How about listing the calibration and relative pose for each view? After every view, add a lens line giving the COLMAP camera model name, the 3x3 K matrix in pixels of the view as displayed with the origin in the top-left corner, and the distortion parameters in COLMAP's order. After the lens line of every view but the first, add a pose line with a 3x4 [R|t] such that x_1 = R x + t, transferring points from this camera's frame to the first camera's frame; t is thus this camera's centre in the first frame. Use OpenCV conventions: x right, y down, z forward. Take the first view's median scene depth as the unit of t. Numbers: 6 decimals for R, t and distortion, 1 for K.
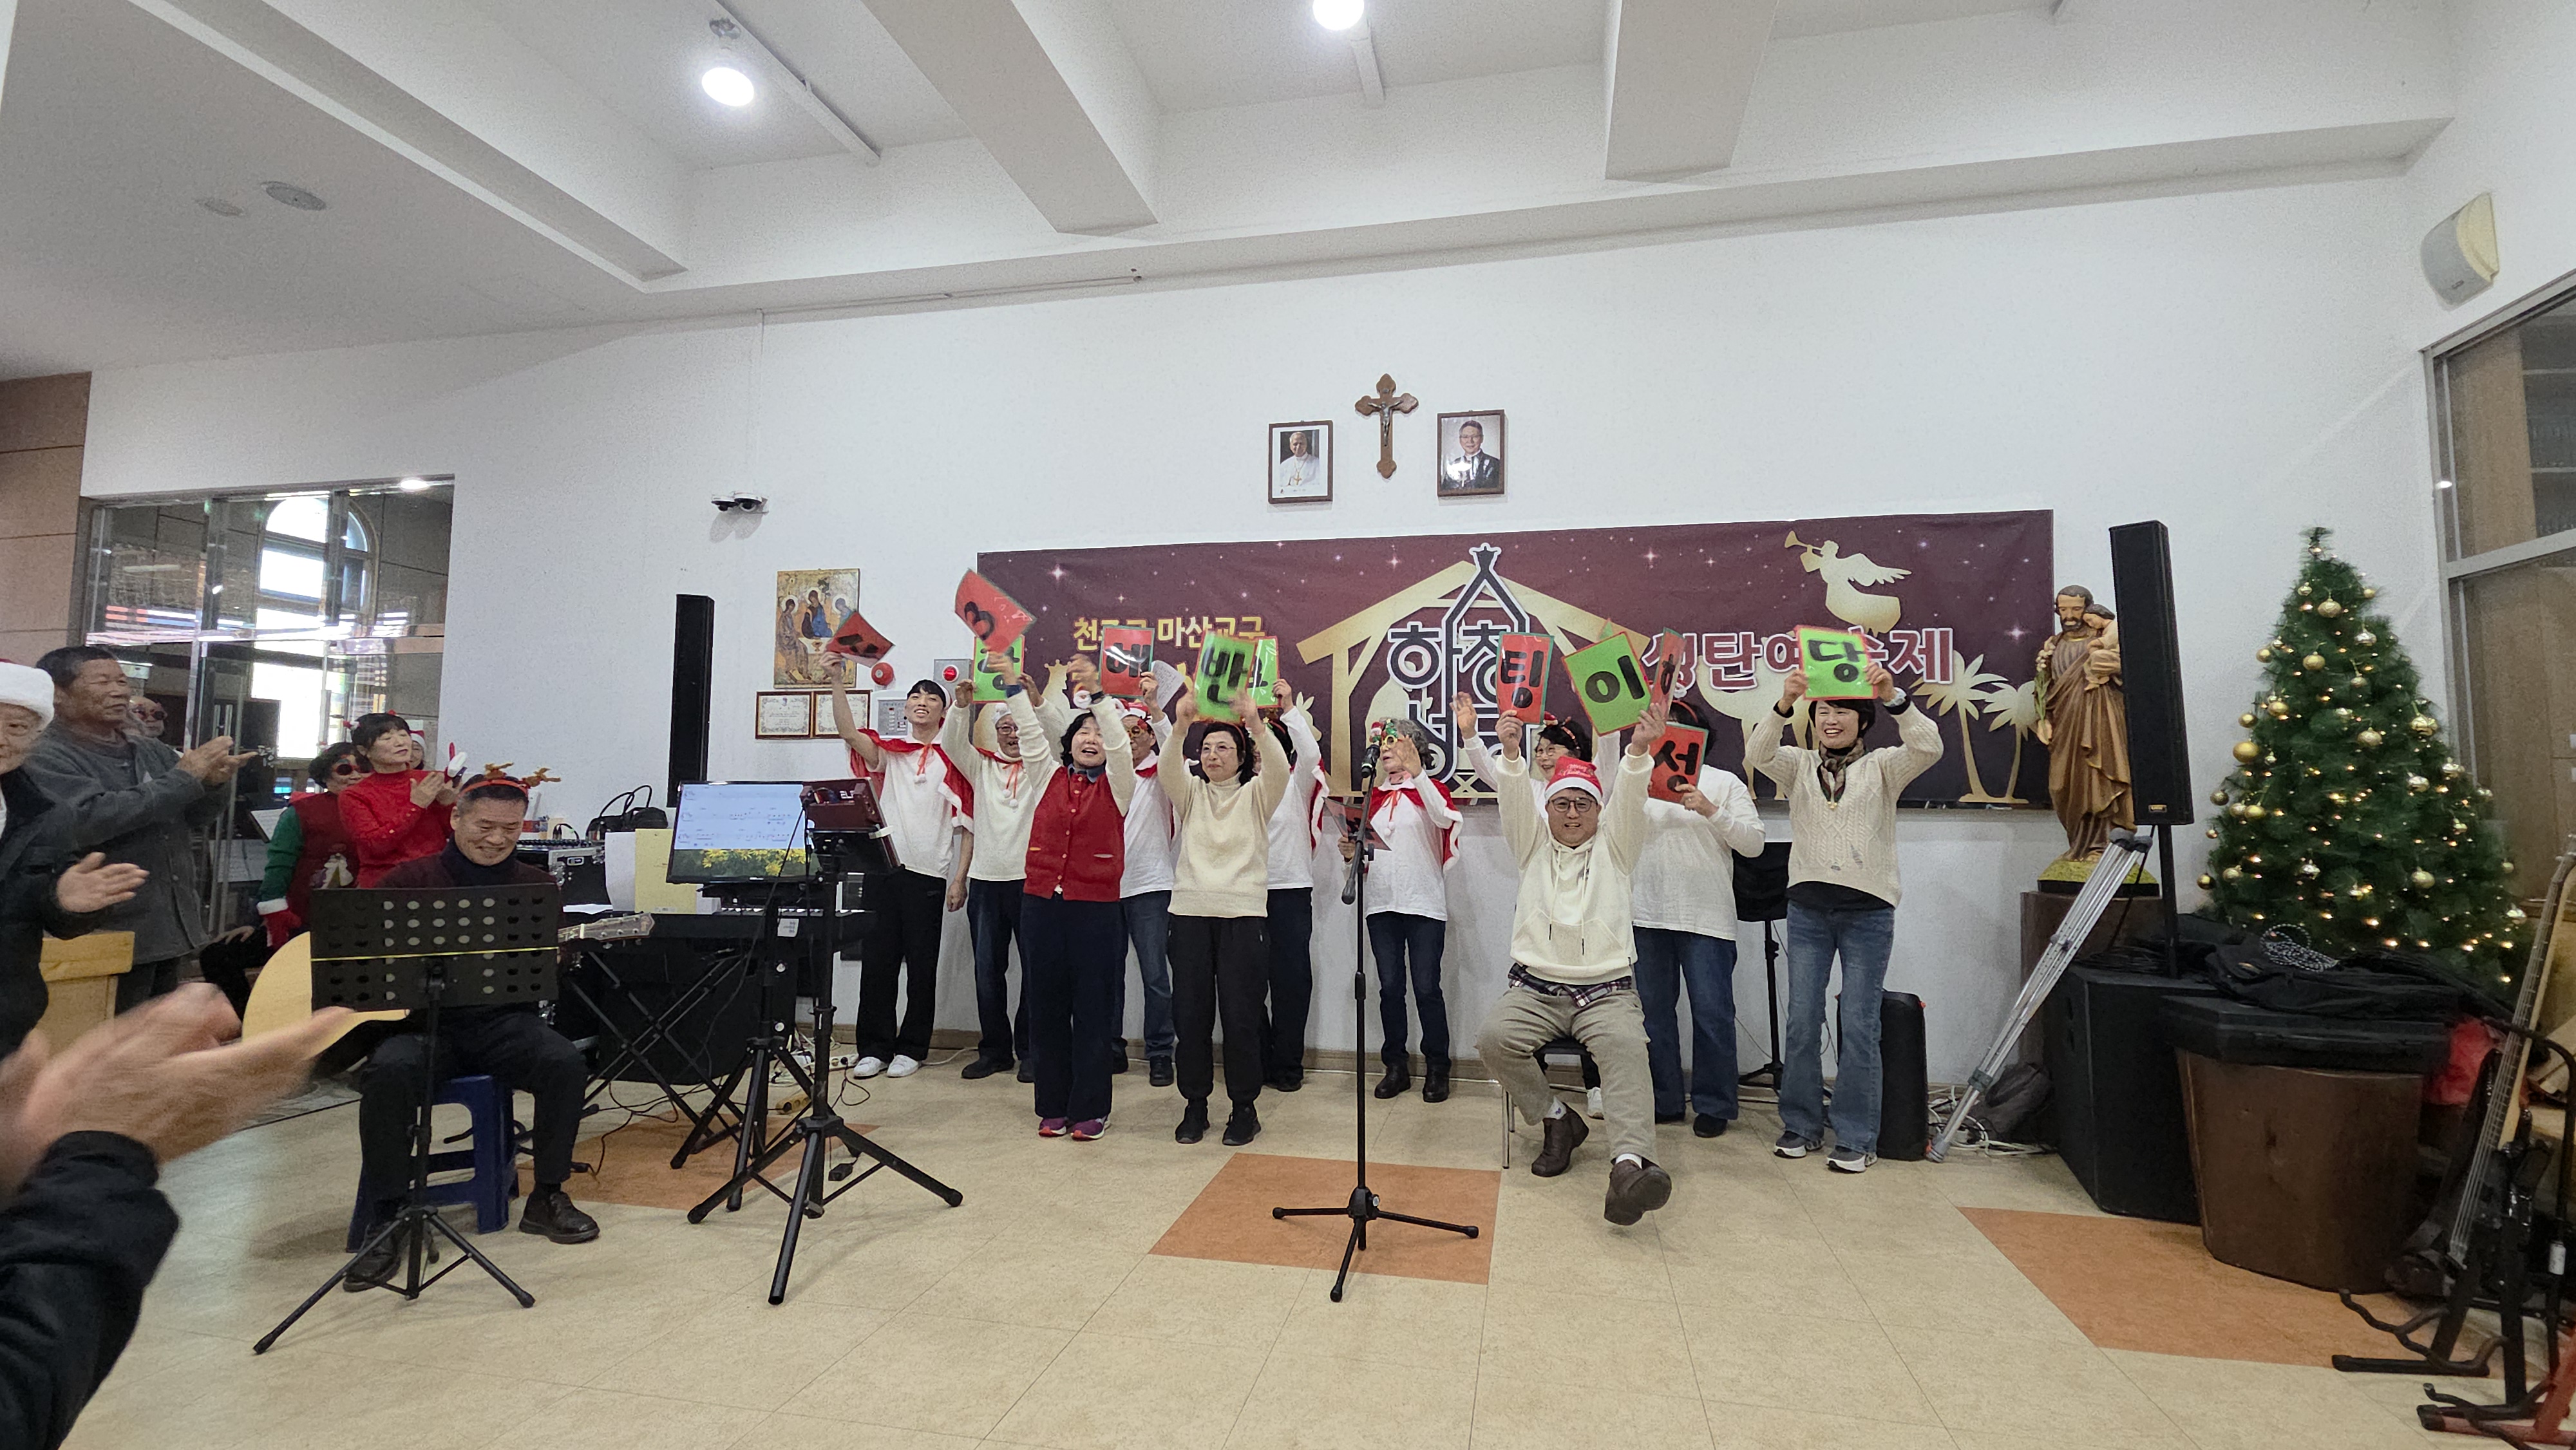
lens RADIAL K [[1153.8, 0, 1296.8], [0, 1153.8, 709.6], [0, 0, 1]] dist [0.016054, -0.008074]
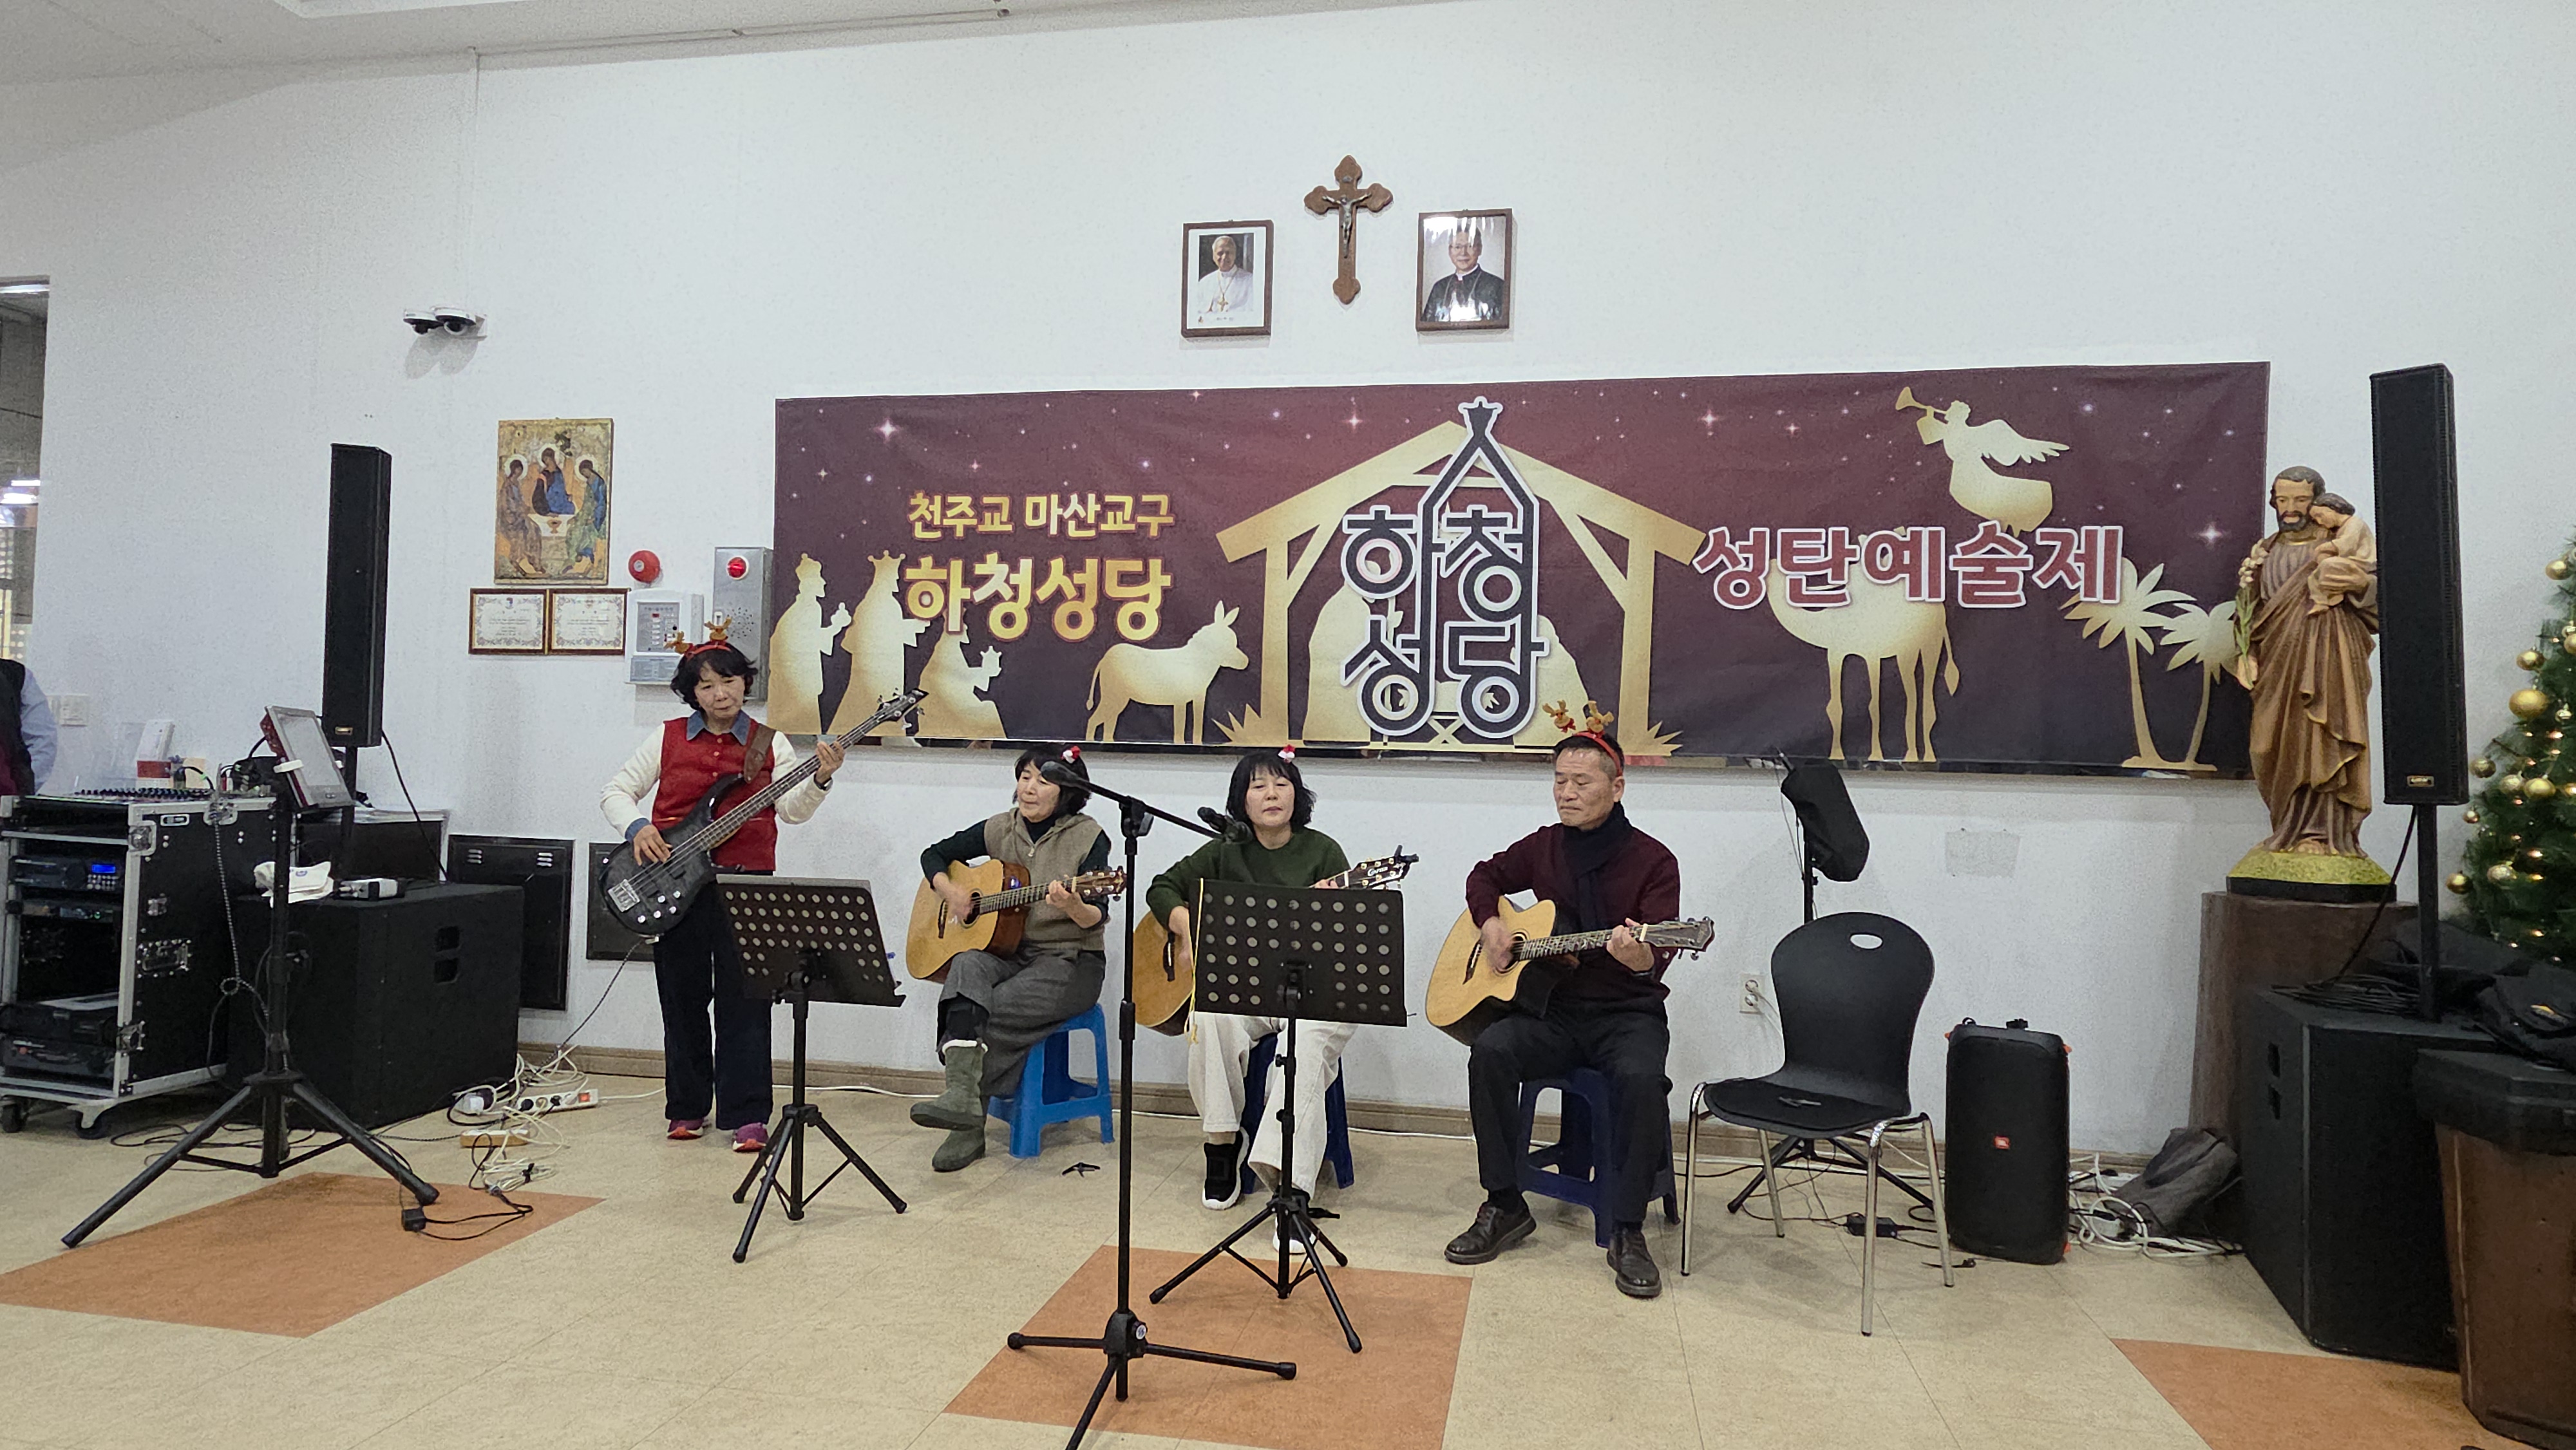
lens RADIAL K [[1424.5, 0, 1295.8], [0, 1424.5, 714.5], [0, 0, 1]] dist [0.009803, -0.001773]
pose [[0.999595, 0.016831, 0.022943, 0.034767], [-0.017990, 0.998522, 0.051289, 0.010163], [-0.022046, -0.051681, 0.998420, 0.121106]]
